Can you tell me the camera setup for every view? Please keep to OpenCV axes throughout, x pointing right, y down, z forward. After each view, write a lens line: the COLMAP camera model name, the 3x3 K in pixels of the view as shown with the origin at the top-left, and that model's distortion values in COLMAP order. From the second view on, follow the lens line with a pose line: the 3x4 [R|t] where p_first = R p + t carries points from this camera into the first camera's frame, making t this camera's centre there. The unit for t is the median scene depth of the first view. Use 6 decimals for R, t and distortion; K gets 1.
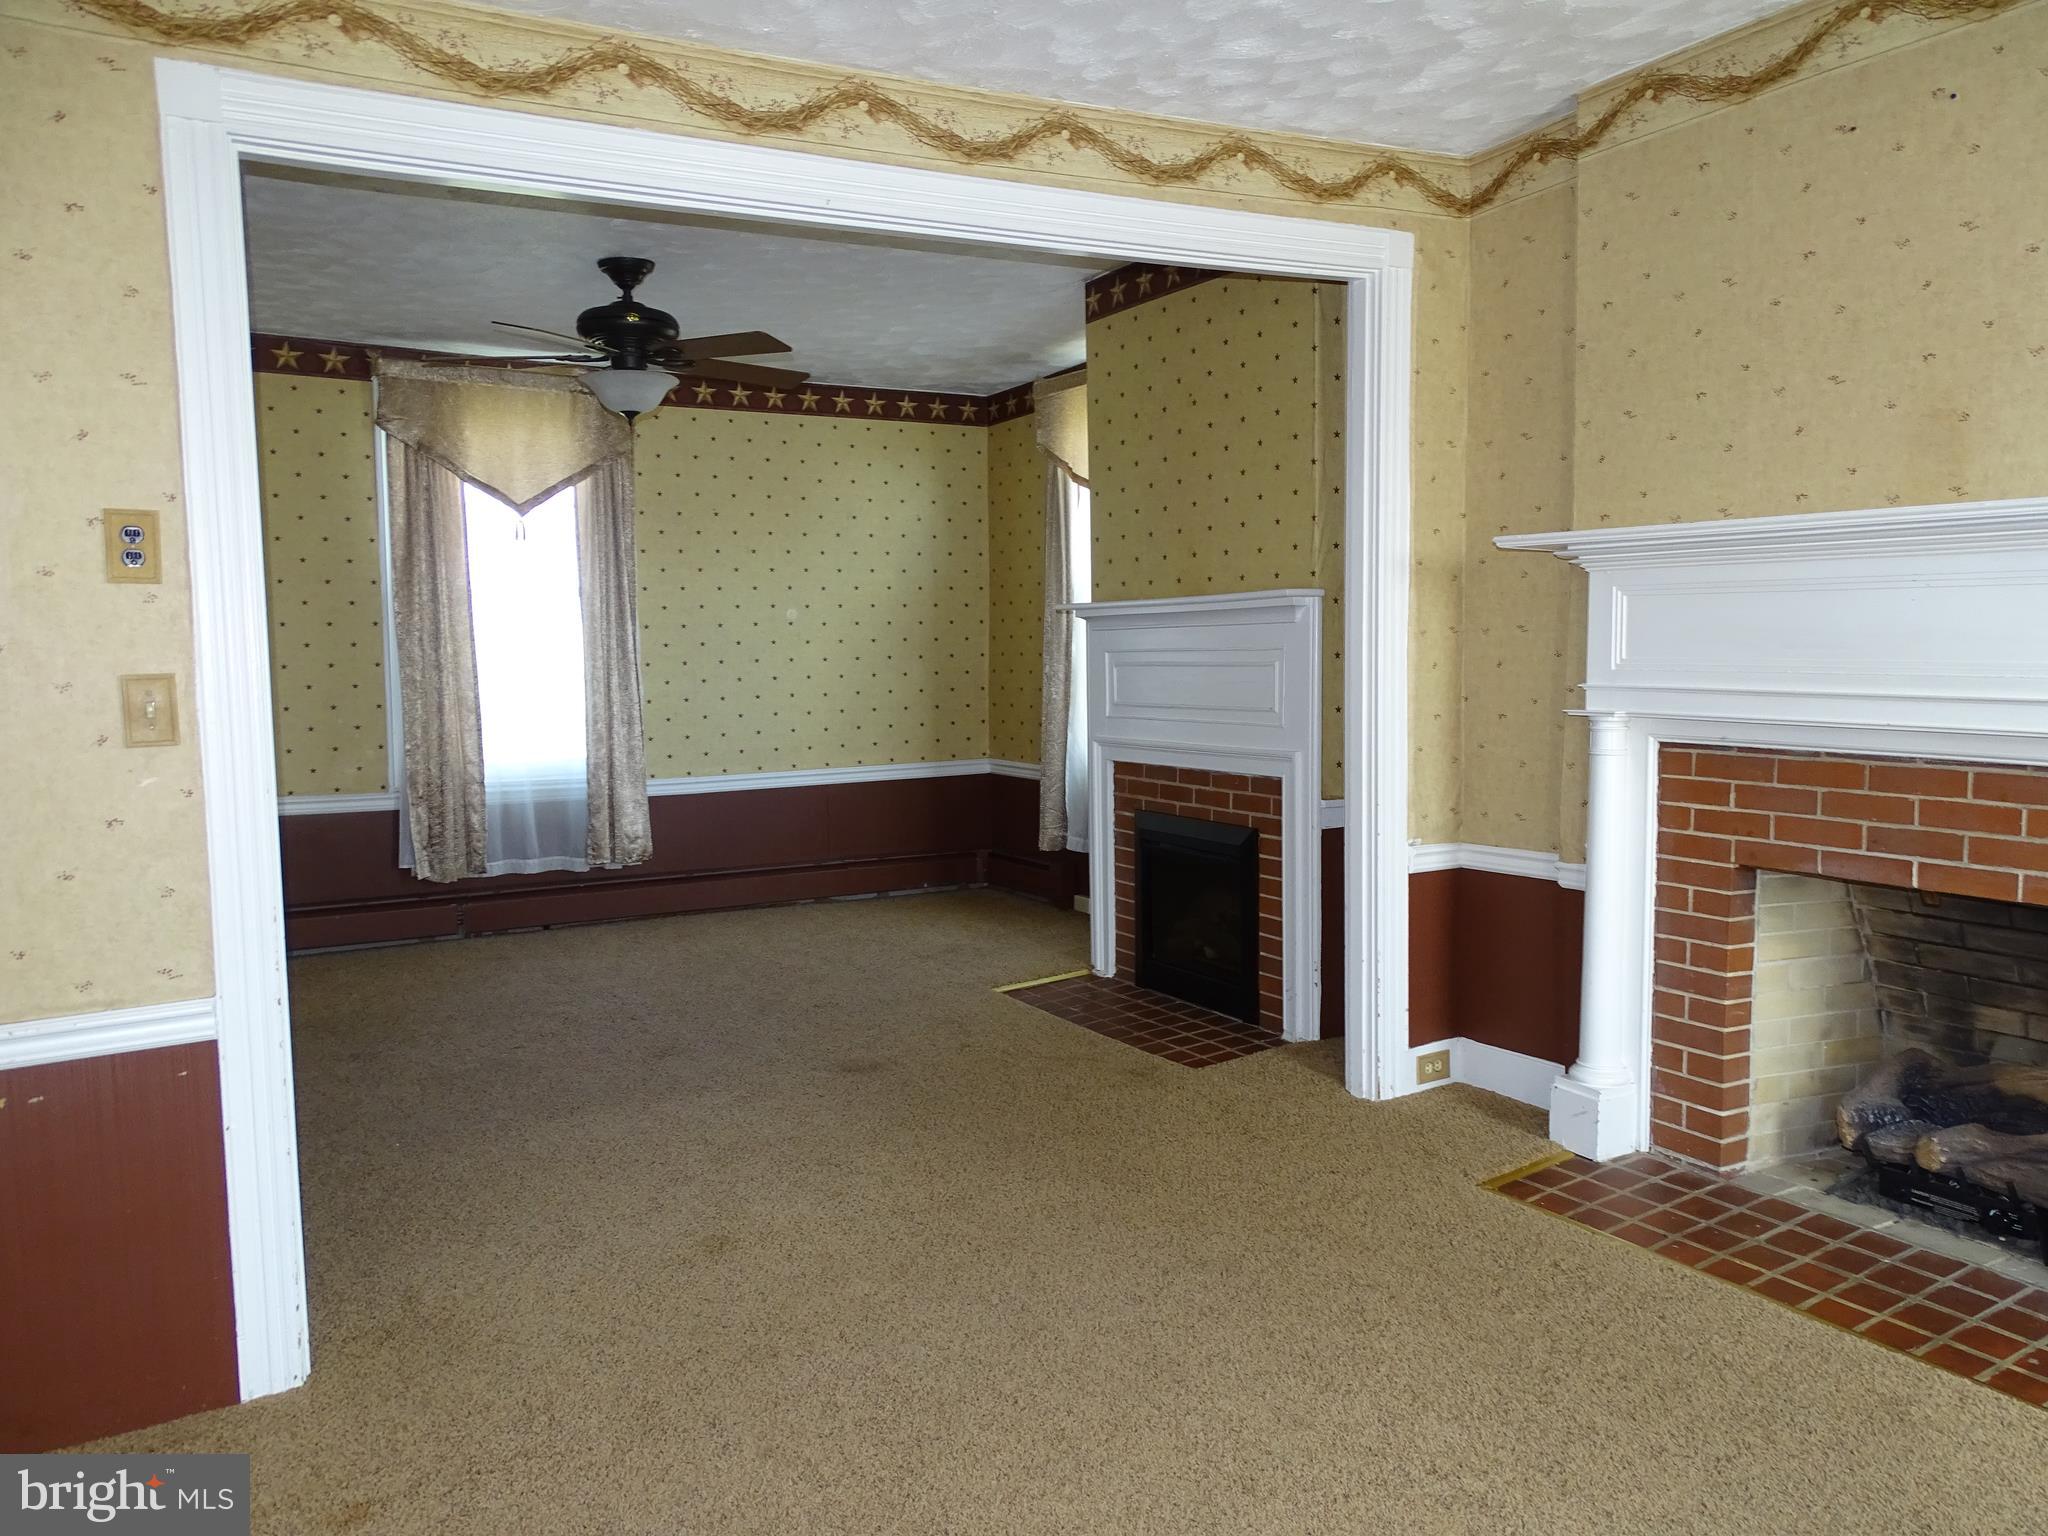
lens RADIAL K [[1508.3, 0, 1019.3], [0, 1508.3, 753.0], [0, 0, 1]] dist [-0.008595, 0.010719]
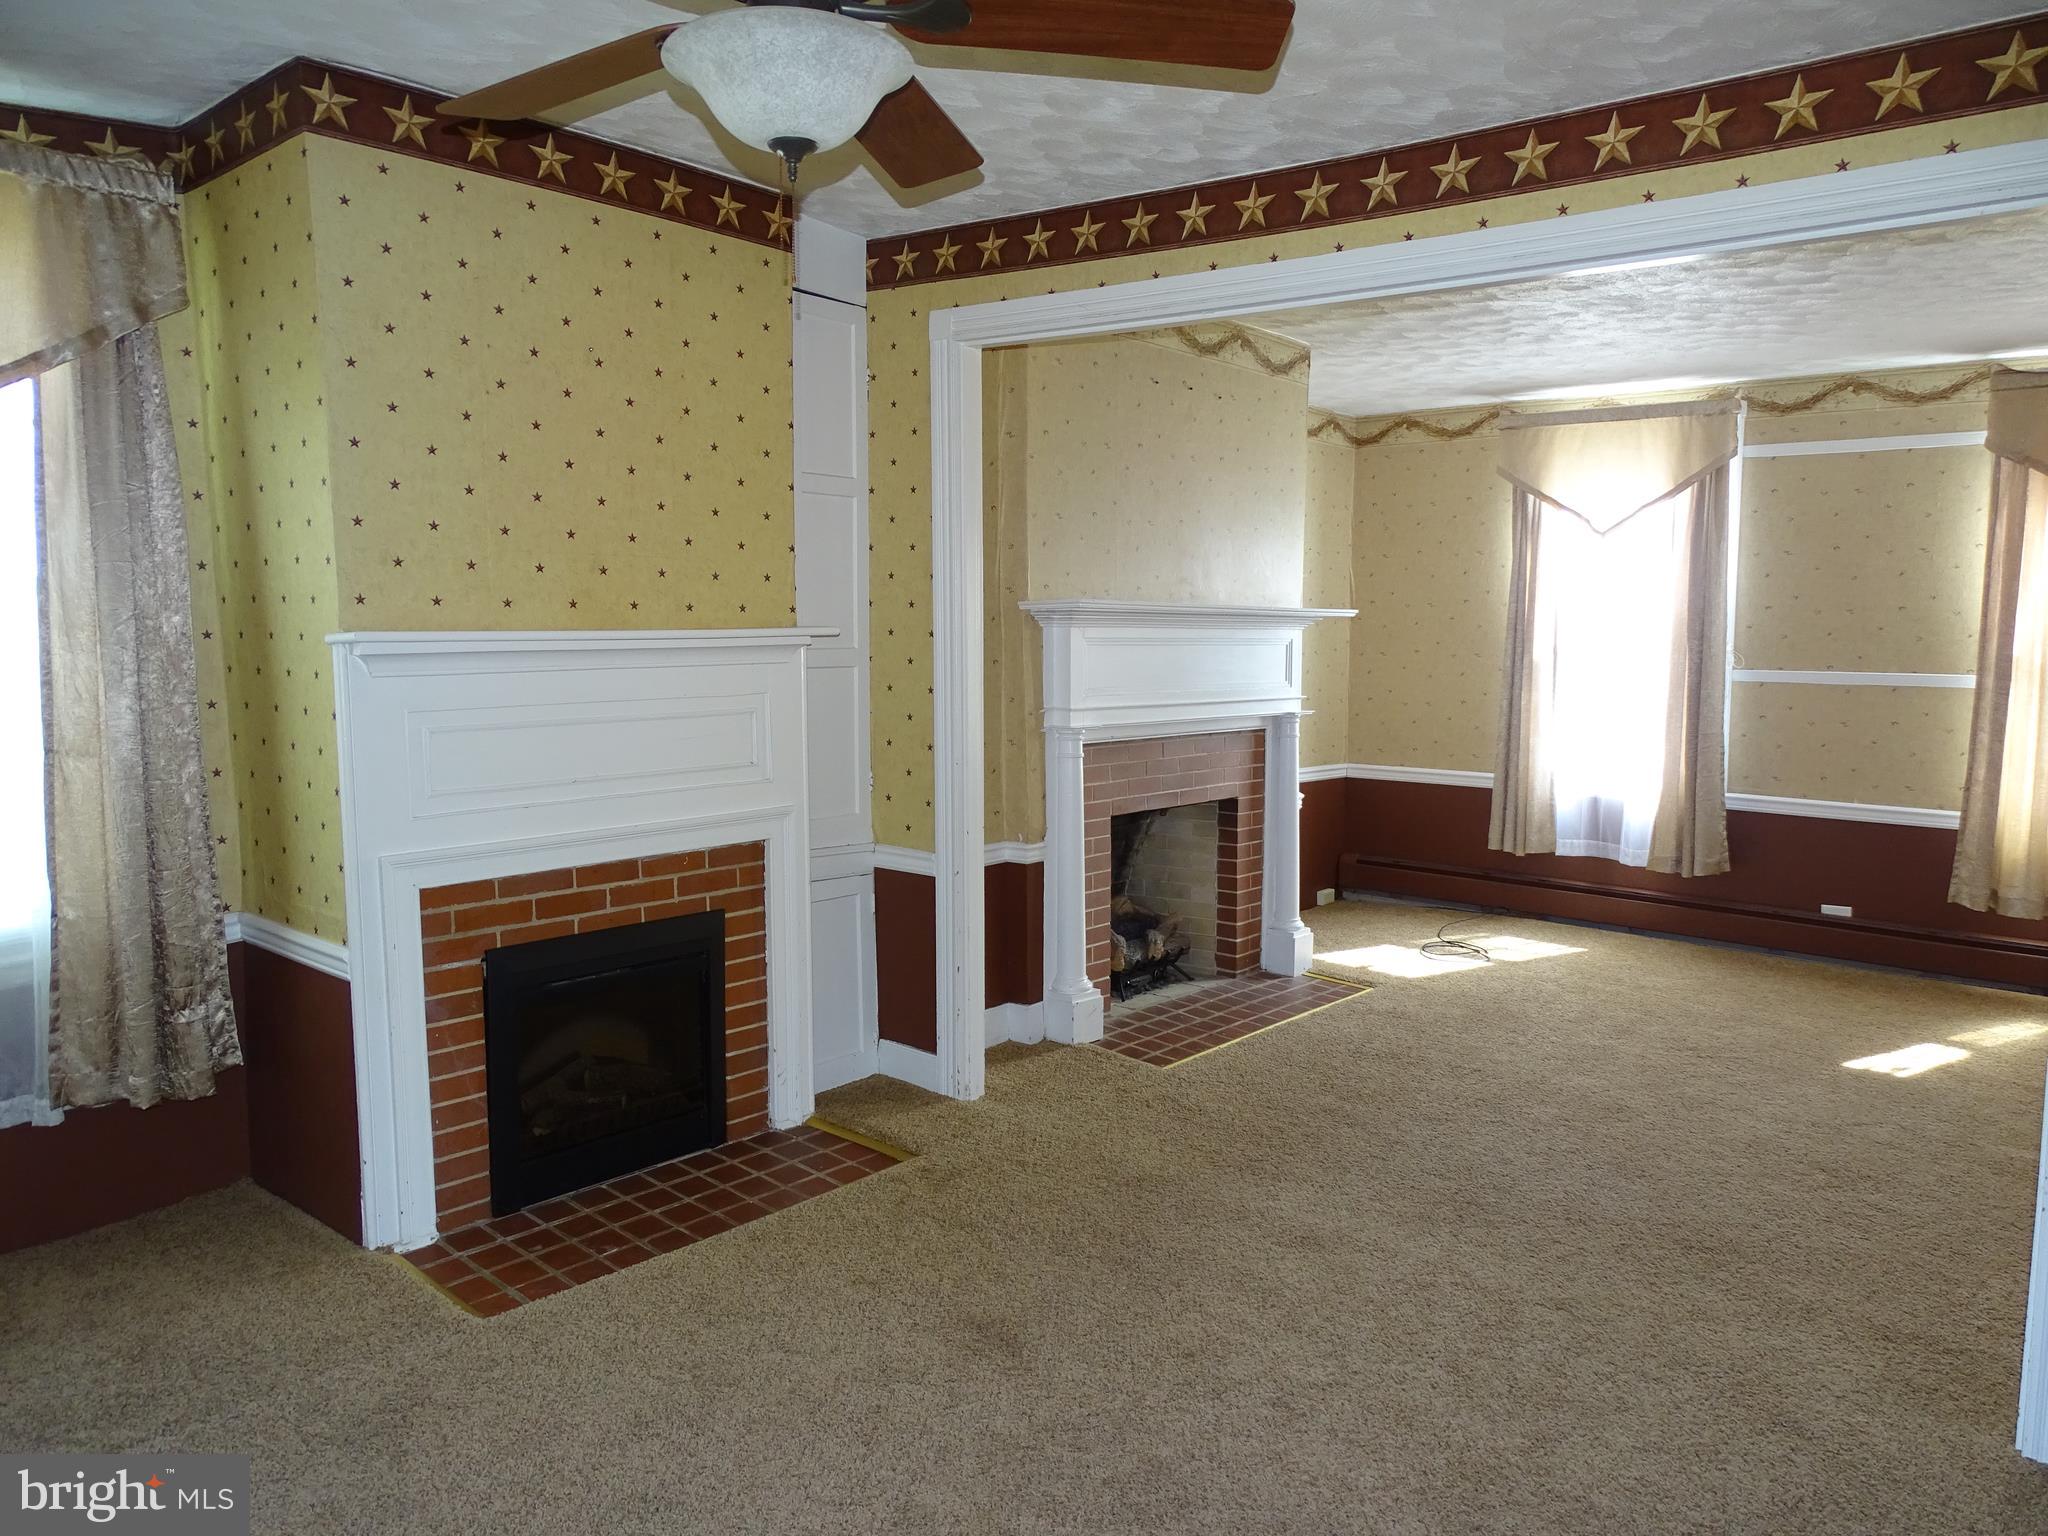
lens RADIAL K [[1454.8, 0, 1036.6], [0, 1454.8, 749.8], [0, 0, 1]] dist [-0.010816, 0.005082]
pose [[-0.317739, -0.064744, 0.945965, -0.810335], [0.075087, 0.992815, 0.093171, -0.123430], [-0.945201, 0.100633, -0.310594, 1.334551]]
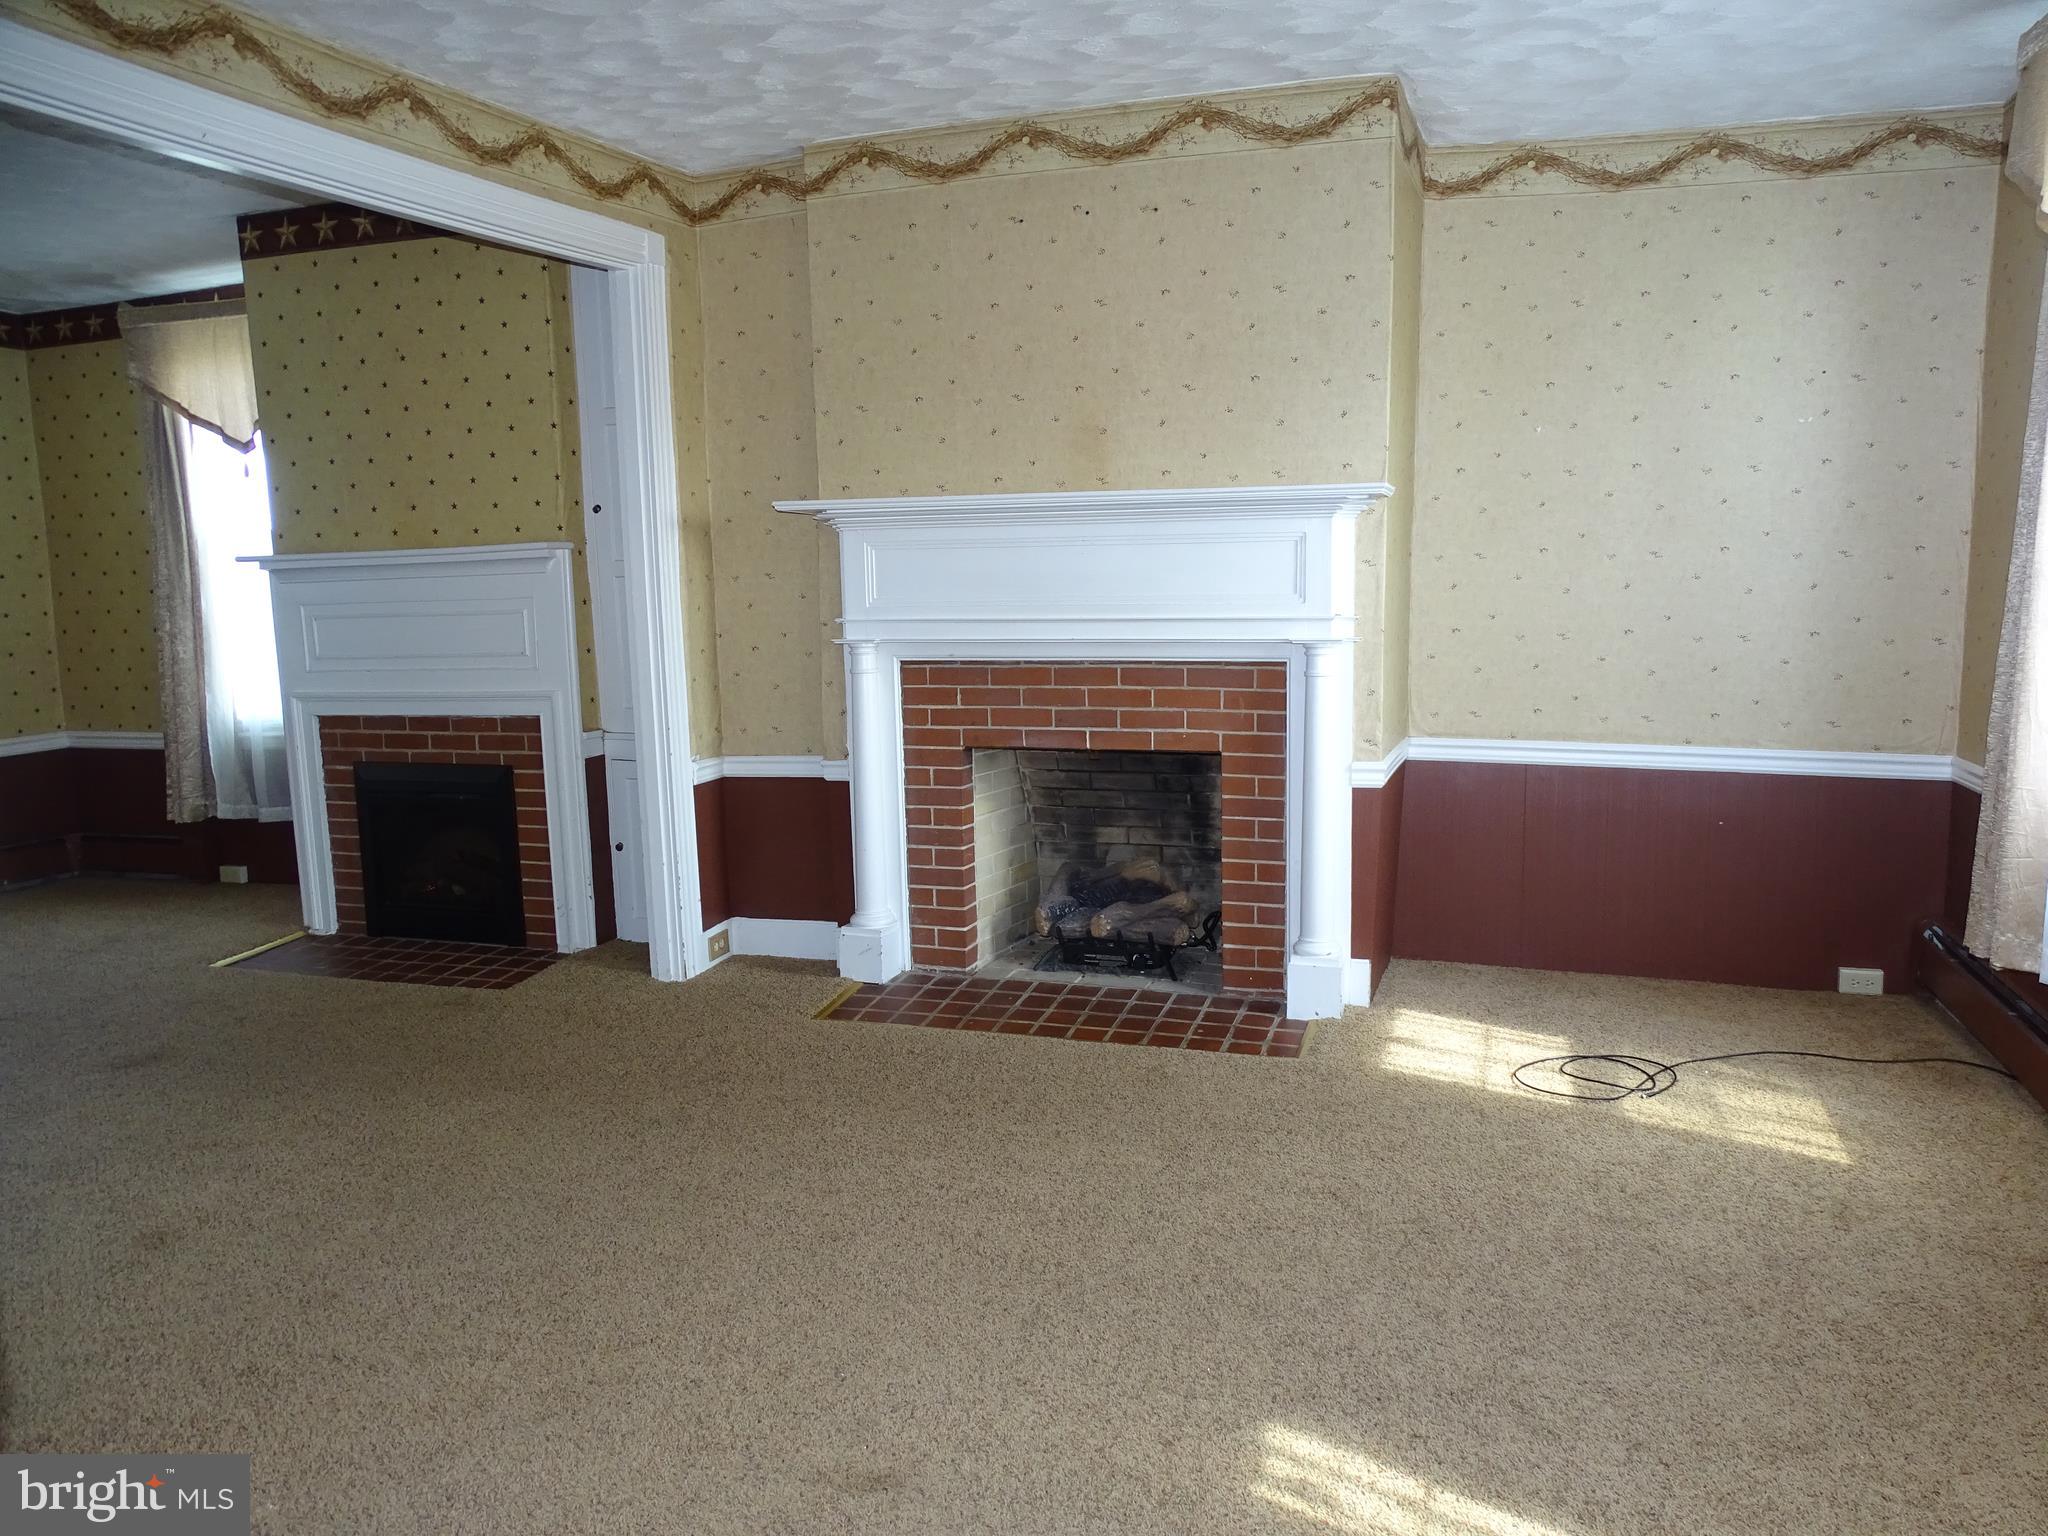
lens RADIAL K [[1454.8, 0, 1049.3], [0, 1454.8, 757.9], [0, 0, 1]] dist [-0.010816, 0.005082]
pose [[0.747044, -0.091130, 0.658499, -0.294849], [0.064002, 0.995817, 0.065203, 0.002116], [-0.661687, -0.006565, 0.749752, -0.039110]]
